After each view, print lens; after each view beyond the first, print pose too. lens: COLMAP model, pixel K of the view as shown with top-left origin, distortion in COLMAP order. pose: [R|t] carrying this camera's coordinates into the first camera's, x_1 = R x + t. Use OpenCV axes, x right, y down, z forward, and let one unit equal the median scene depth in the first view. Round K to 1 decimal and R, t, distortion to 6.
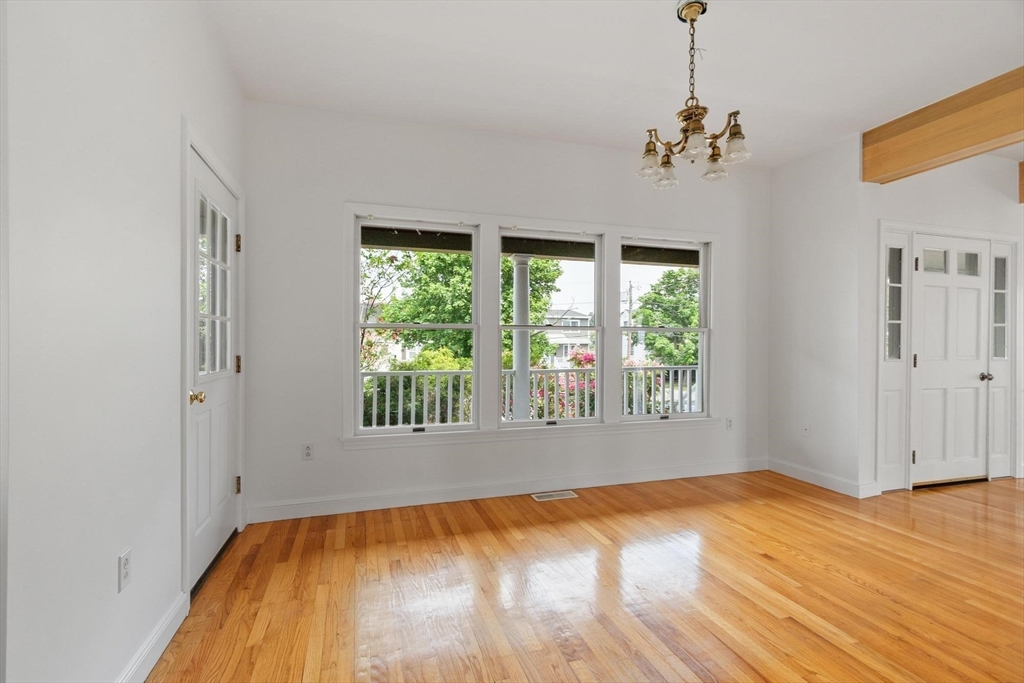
lens RADIAL K [[453.2, 0, 484.0], [0, 453.2, 349.9], [0, 0, 1]] dist [-0.000091, -0.000014]
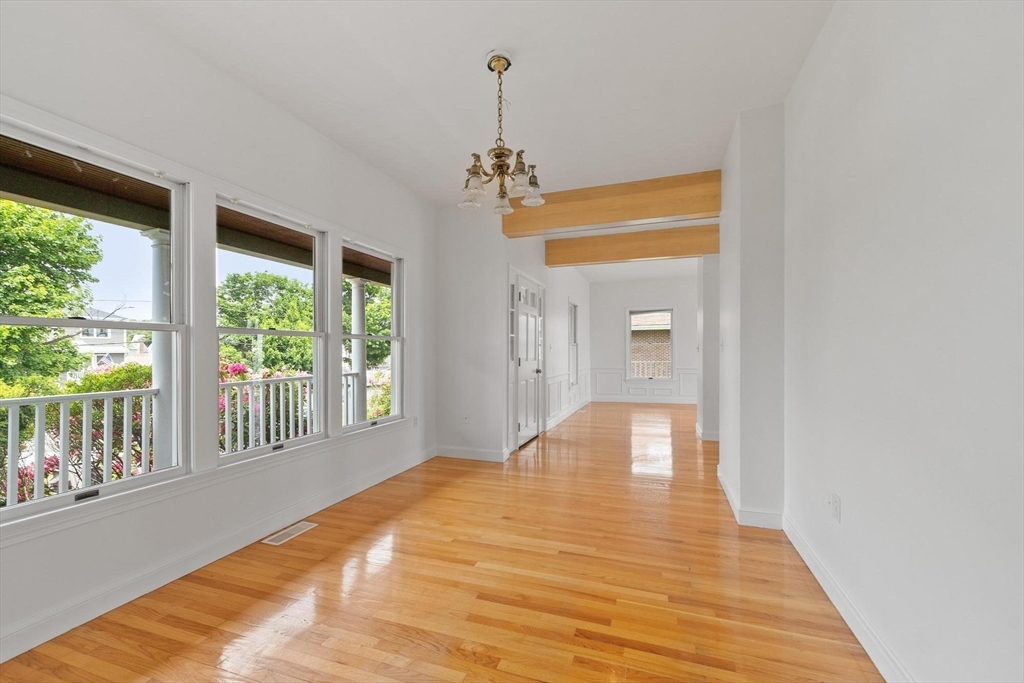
lens RADIAL K [[448.0, 0, 510.1], [0, 448.0, 357.8], [0, 0, 1]] dist [0.000691, 0.000222]
pose [[0.587252, -0.015949, 0.809247, -0.270083], [0.016755, 0.999831, 0.007546, -0.001676], [-0.809231, 0.009128, 0.587420, 0.178480]]
